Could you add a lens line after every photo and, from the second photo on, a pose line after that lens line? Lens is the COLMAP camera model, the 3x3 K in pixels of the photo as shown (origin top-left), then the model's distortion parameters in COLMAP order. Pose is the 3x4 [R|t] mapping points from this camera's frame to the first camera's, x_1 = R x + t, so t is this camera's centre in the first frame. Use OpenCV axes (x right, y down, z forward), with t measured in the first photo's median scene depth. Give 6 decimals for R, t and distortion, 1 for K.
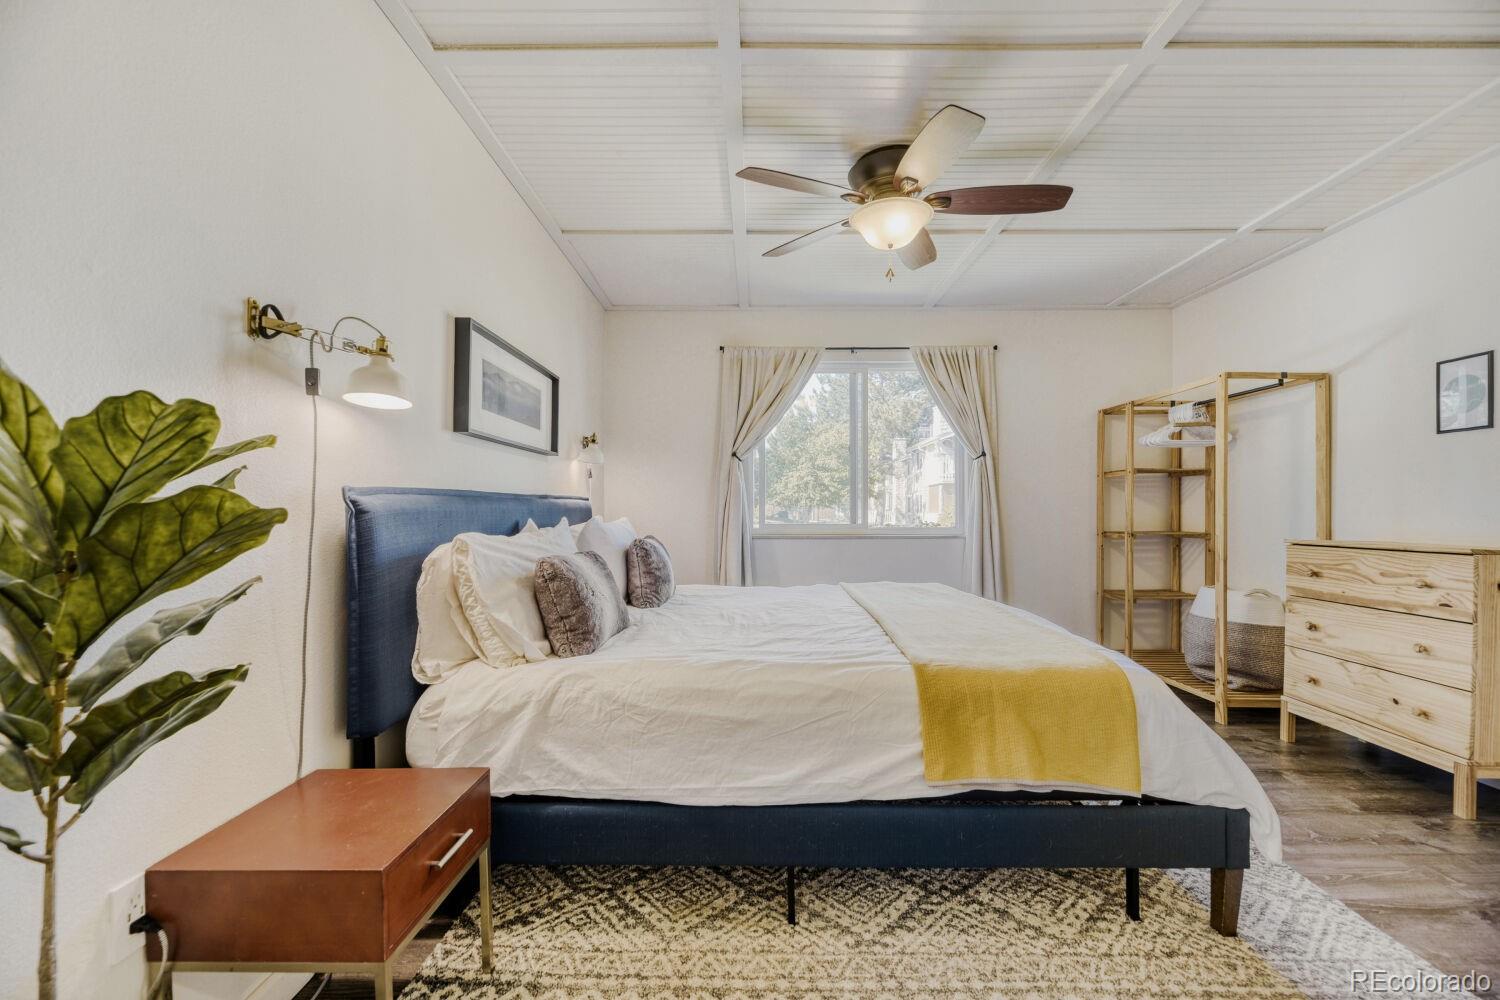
lens RADIAL K [[635.6, 0, 748.6], [0, 635.6, 518.8], [0, 0, 1]] dist [-0.001087, -0.004419]
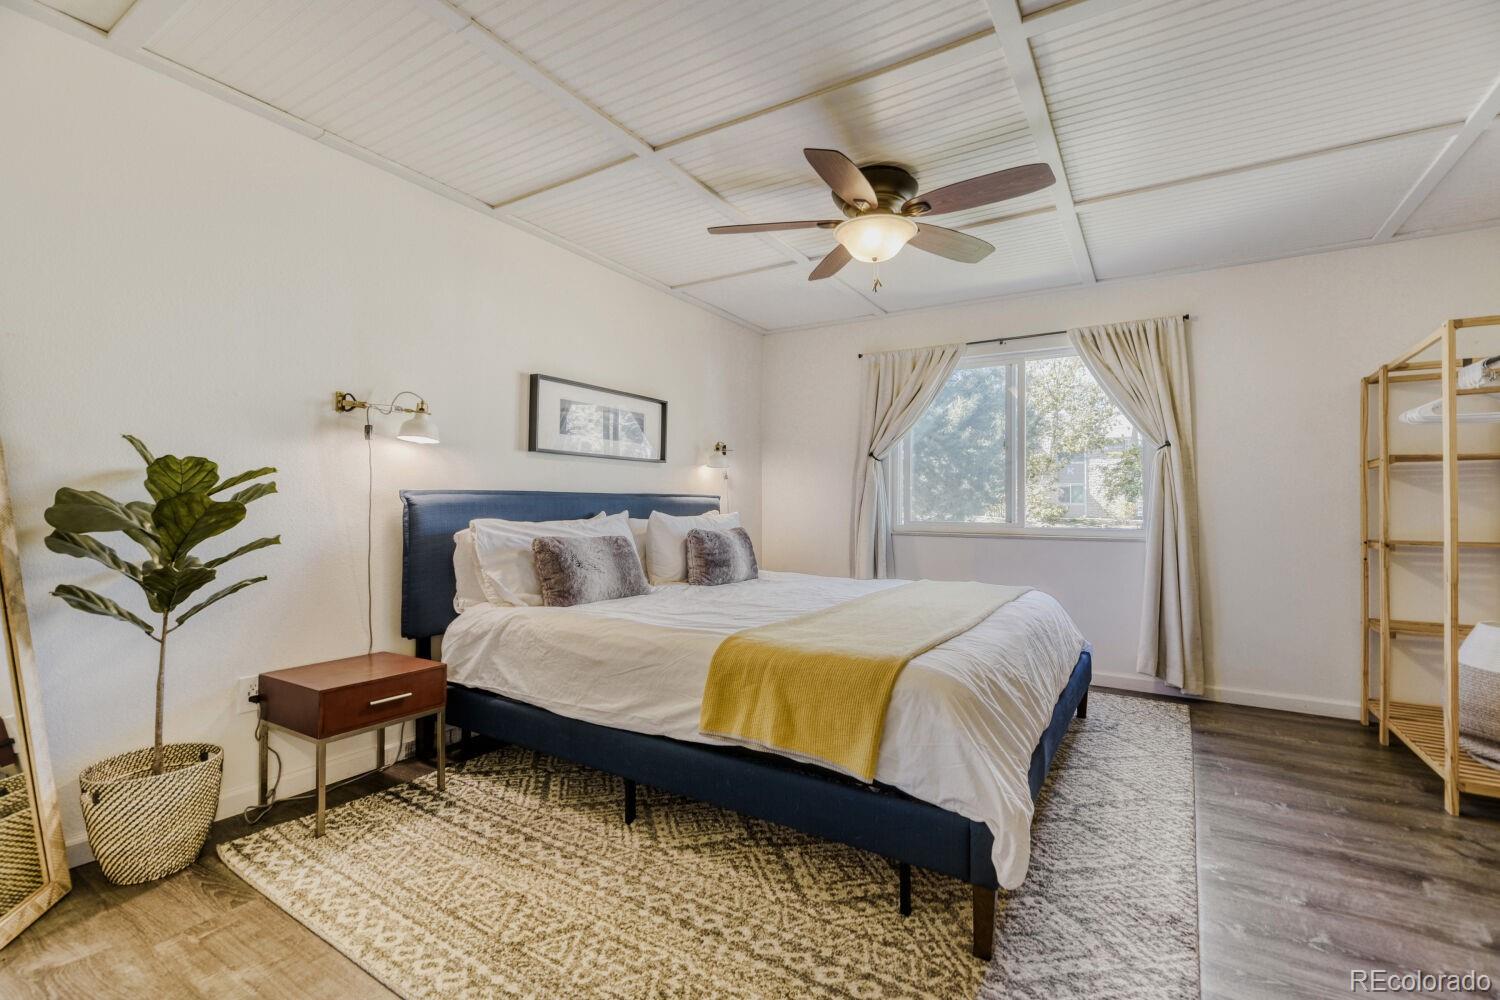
lens RADIAL K [[611.7, 0, 728.9], [0, 611.7, 502.4], [0, 0, 1]] dist [-0.000176, -0.003167]
pose [[0.867119, 0.005498, -0.498071, 0.867260], [-0.015628, 0.999747, -0.016173, -0.003511], [0.497856, 0.021808, 0.866985, 0.000970]]
